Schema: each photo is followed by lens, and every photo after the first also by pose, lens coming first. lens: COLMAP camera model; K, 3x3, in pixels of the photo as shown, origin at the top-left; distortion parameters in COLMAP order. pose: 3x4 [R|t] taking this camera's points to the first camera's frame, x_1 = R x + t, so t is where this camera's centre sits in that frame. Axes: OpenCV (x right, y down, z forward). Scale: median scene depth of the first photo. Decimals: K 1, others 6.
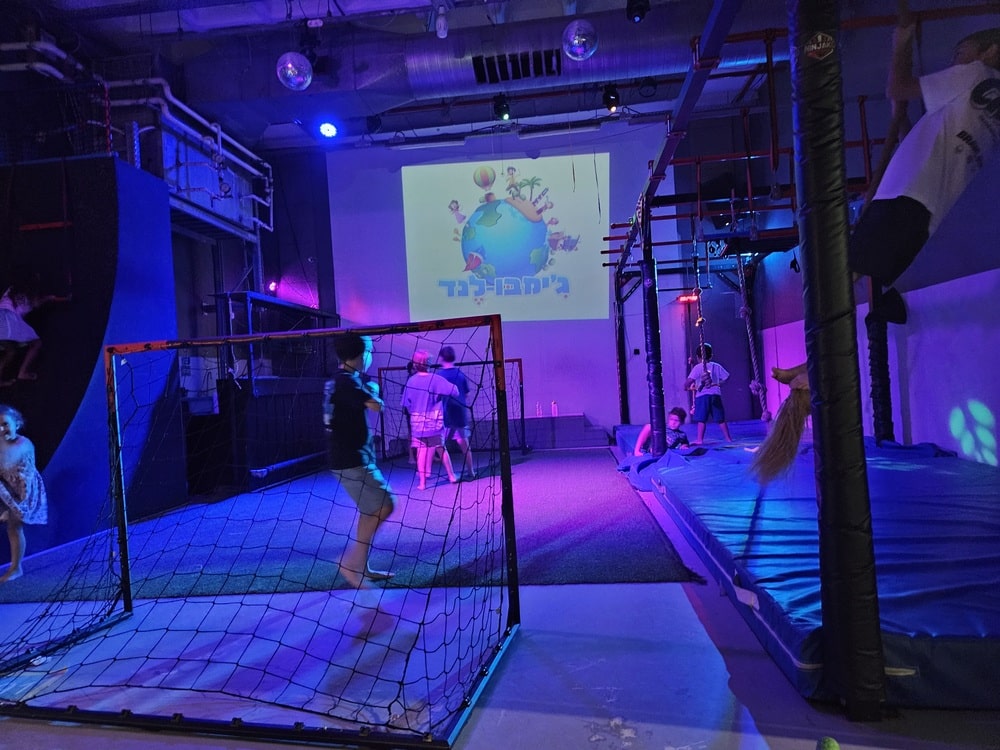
lens RADIAL K [[675.4, 0, 491.3], [0, 675.4, 369.0], [0, 0, 1]] dist [0.045975, -0.027410]
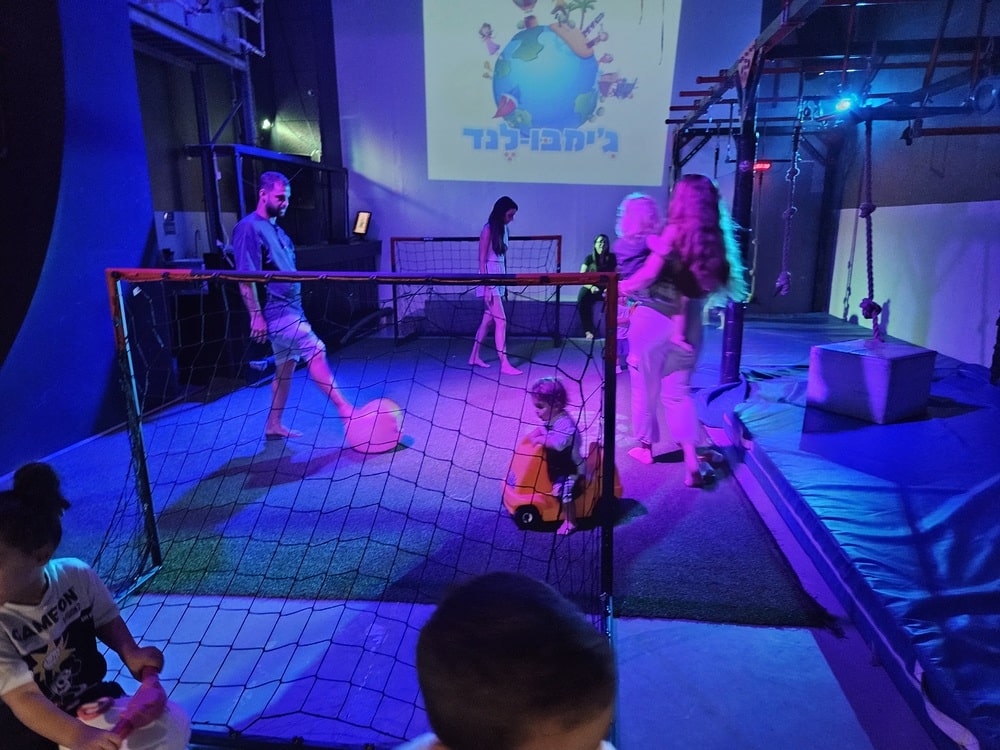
lens RADIAL K [[675.4, 0, 487.8], [0, 675.4, 363.7], [0, 0, 1]] dist [0.045975, -0.027410]
pose [[0.998741, 0.050116, 0.002301, -0.036009], [-0.049219, 0.969906, 0.238454, -0.050658], [0.009719, -0.238267, 0.971151, 0.113194]]
